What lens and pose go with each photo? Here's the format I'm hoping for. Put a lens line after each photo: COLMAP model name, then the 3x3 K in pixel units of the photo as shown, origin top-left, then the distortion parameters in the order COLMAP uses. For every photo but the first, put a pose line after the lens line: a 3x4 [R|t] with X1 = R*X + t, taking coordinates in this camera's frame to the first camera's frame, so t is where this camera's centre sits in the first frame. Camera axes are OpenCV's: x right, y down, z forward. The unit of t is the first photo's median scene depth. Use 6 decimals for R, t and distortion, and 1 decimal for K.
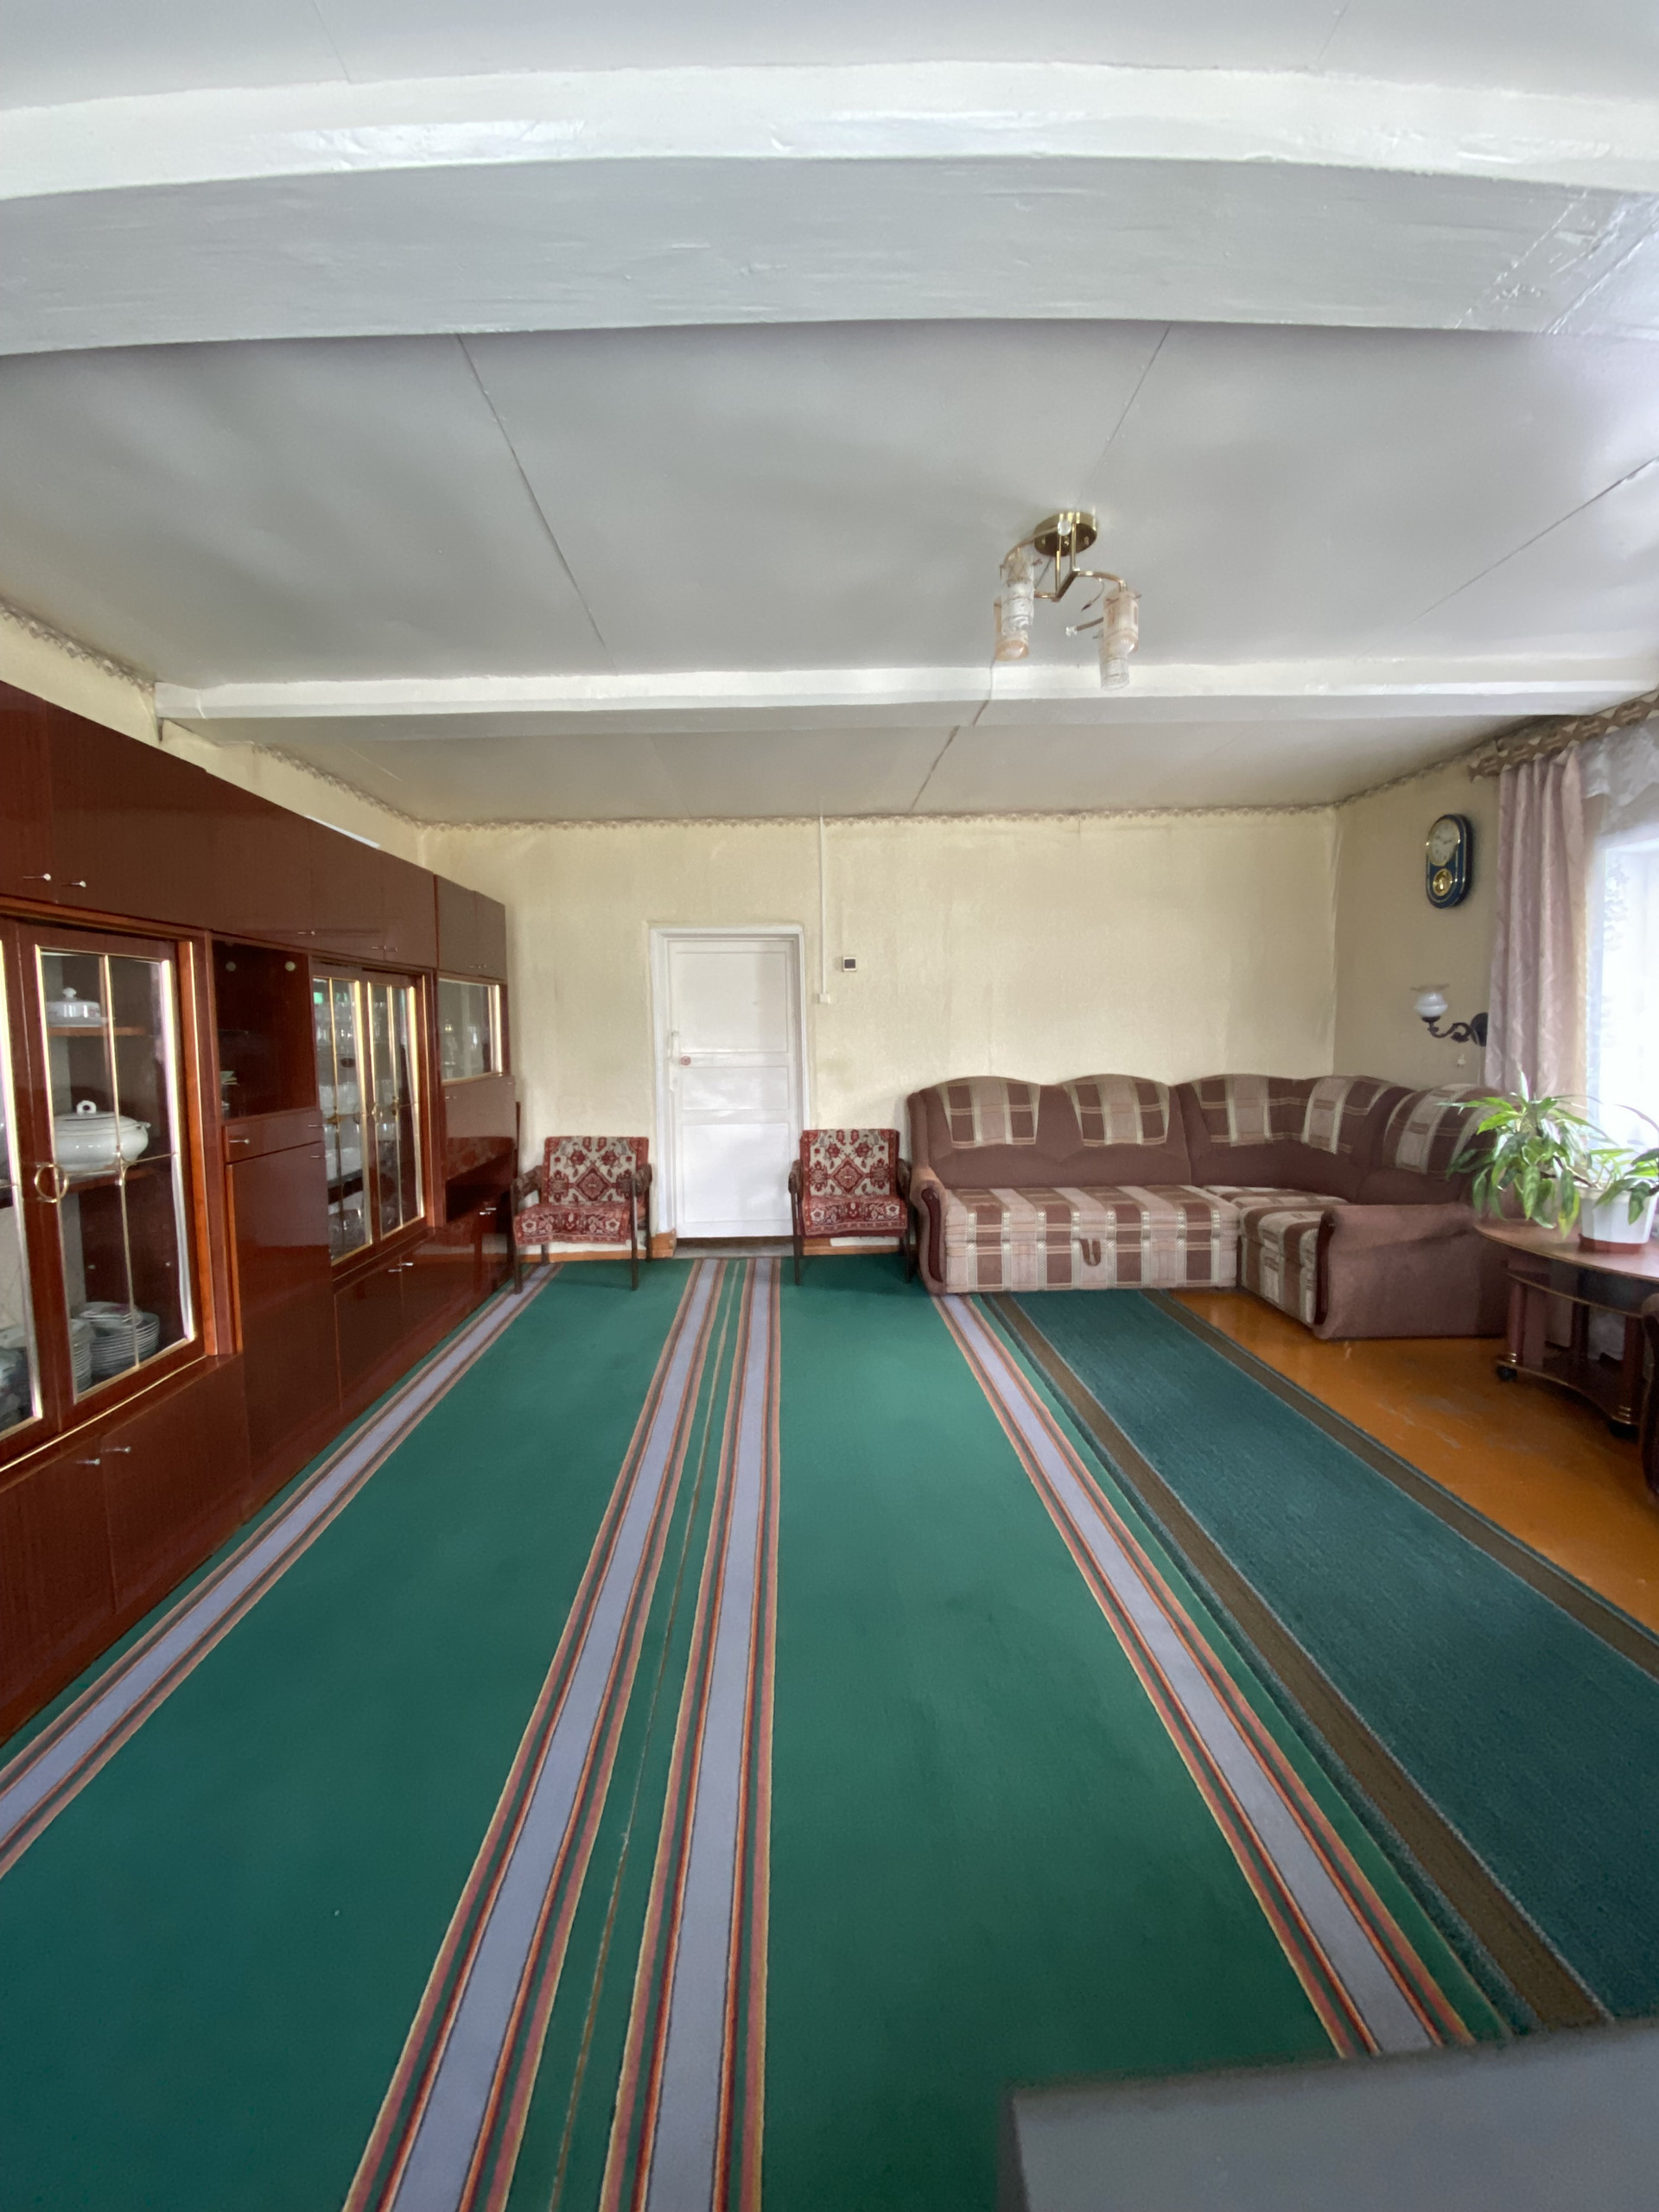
lens RADIAL K [[887.1, 0, 821.3], [0, 887.1, 1095.5], [0, 0, 1]] dist [0.062281, -0.027541]
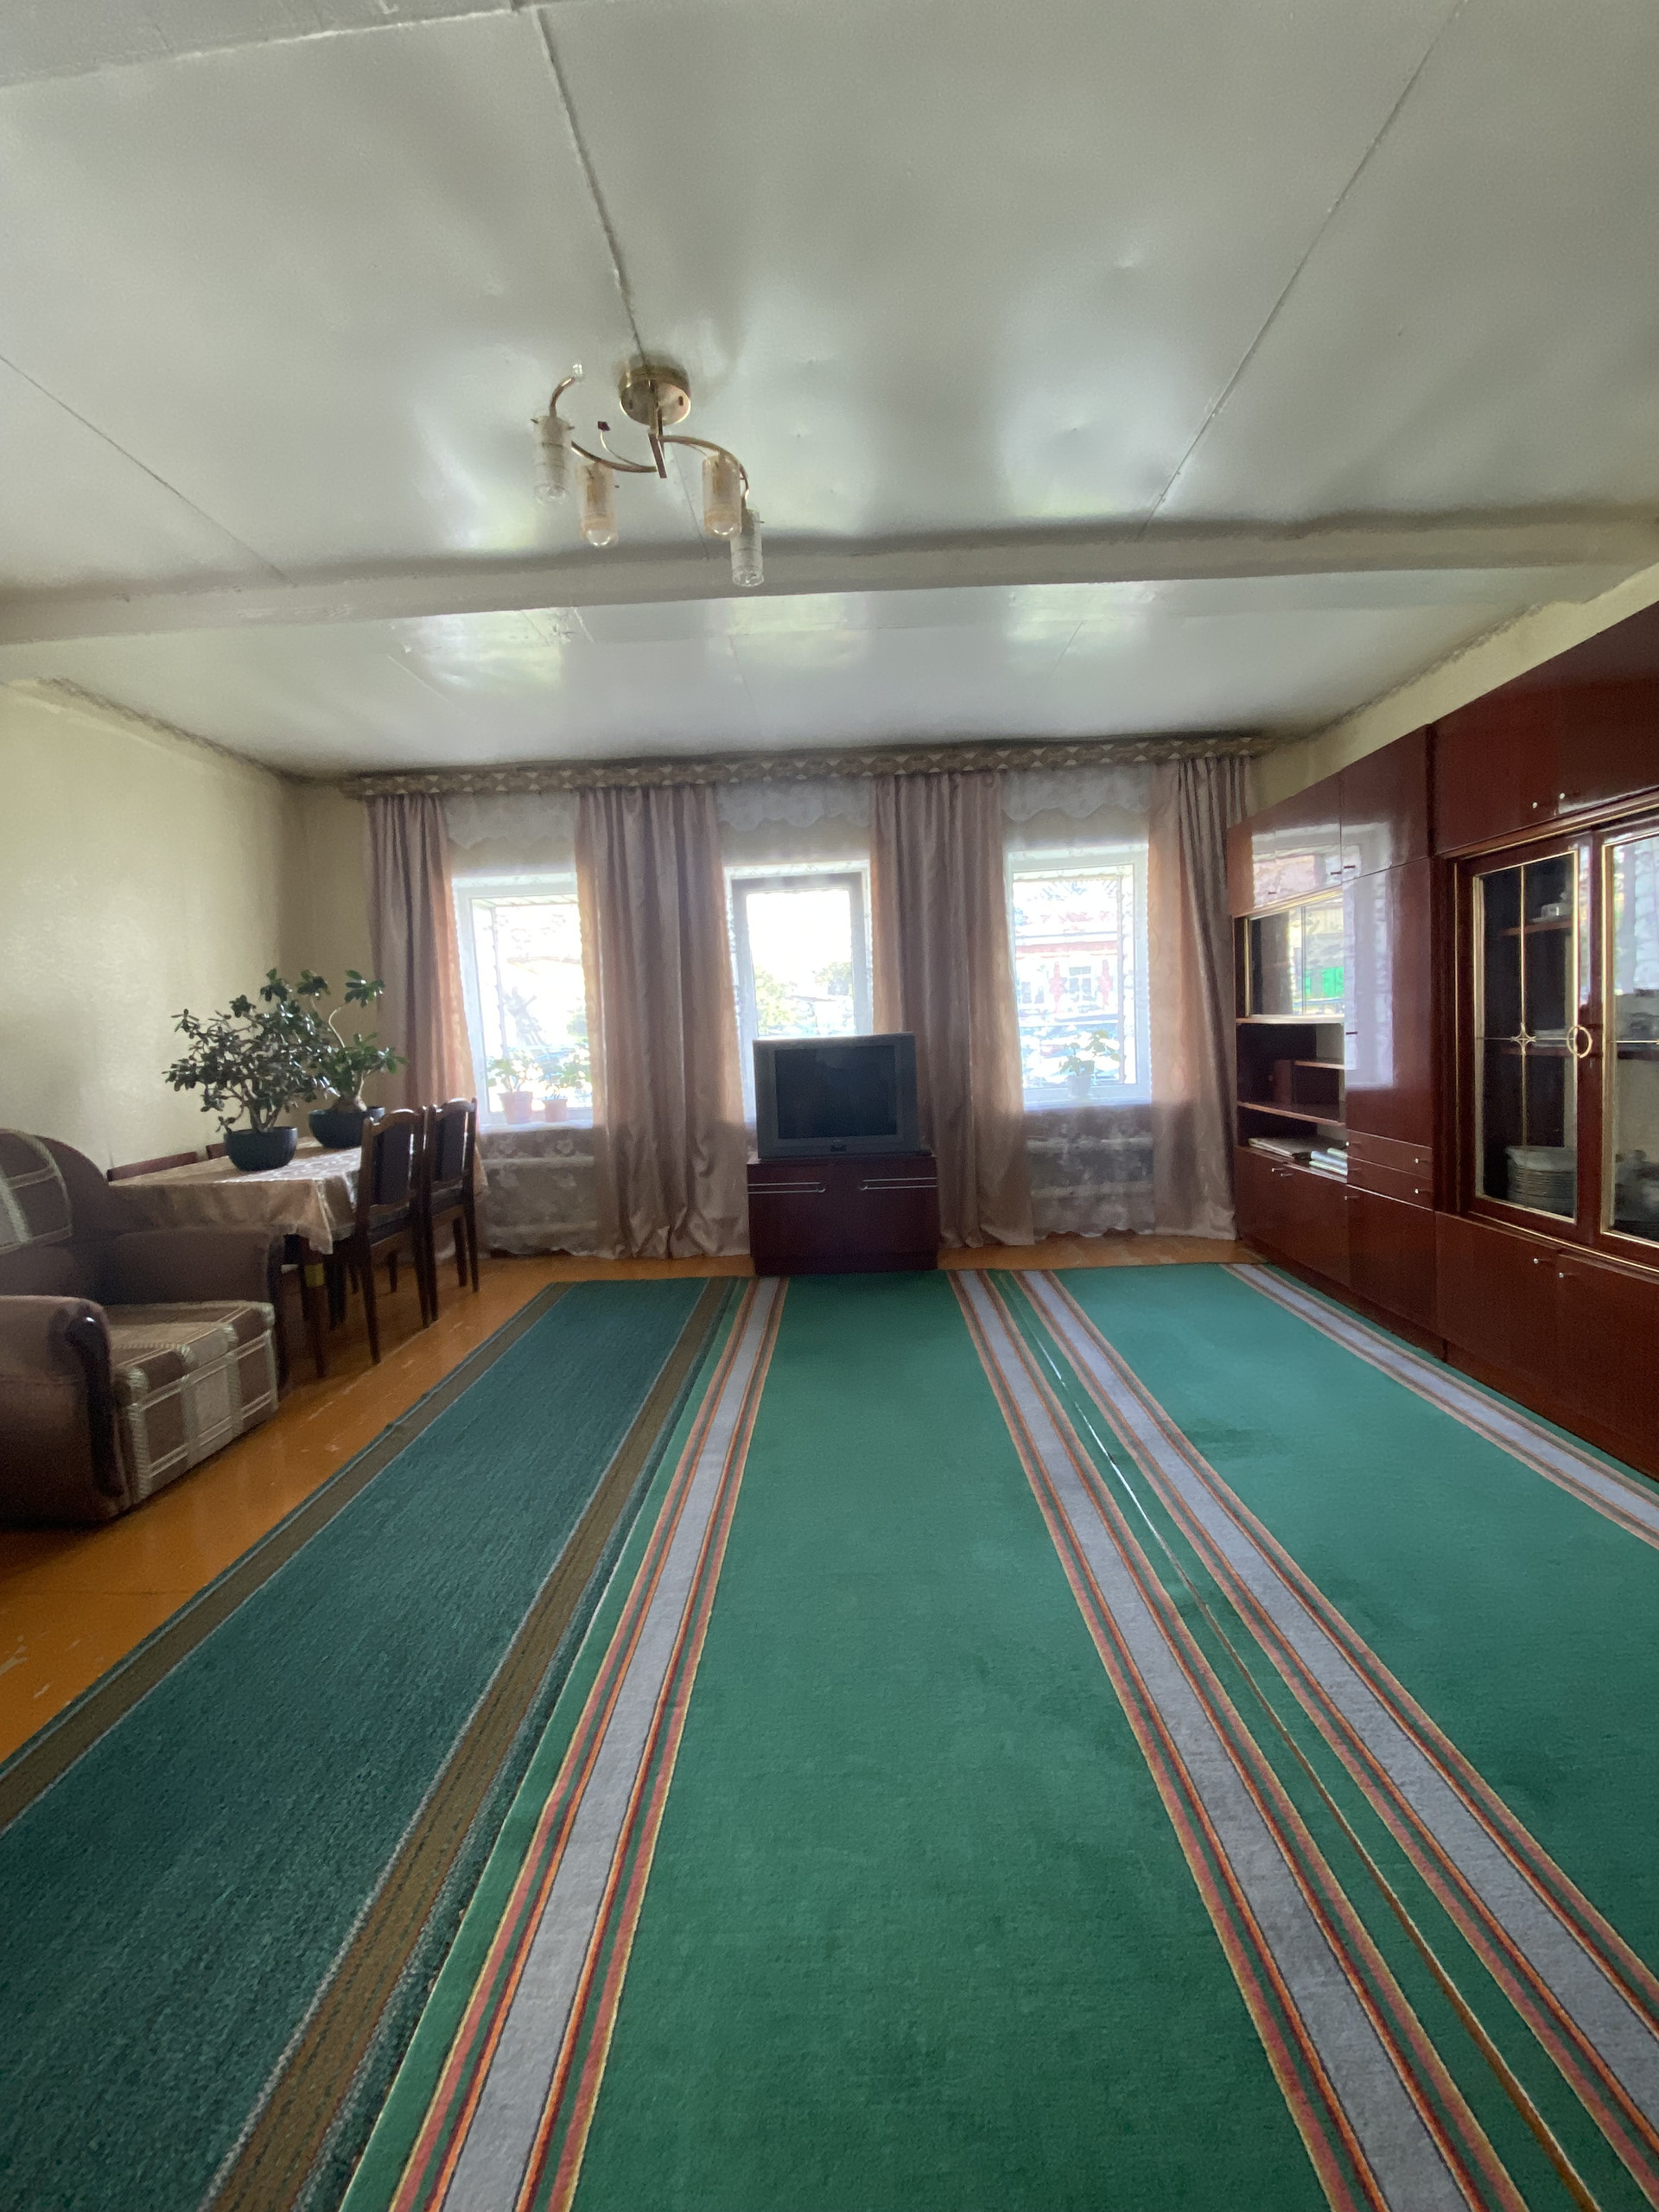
lens RADIAL K [[887.1, 0, 821.3], [0, 887.1, 1095.5], [0, 0, 1]] dist [0.062281, -0.027541]
pose [[-0.996233, 0.057806, 0.064641, 0.095327], [0.066351, 0.988068, 0.138994, -0.065934], [-0.055836, 0.142760, -0.988181, 1.908278]]
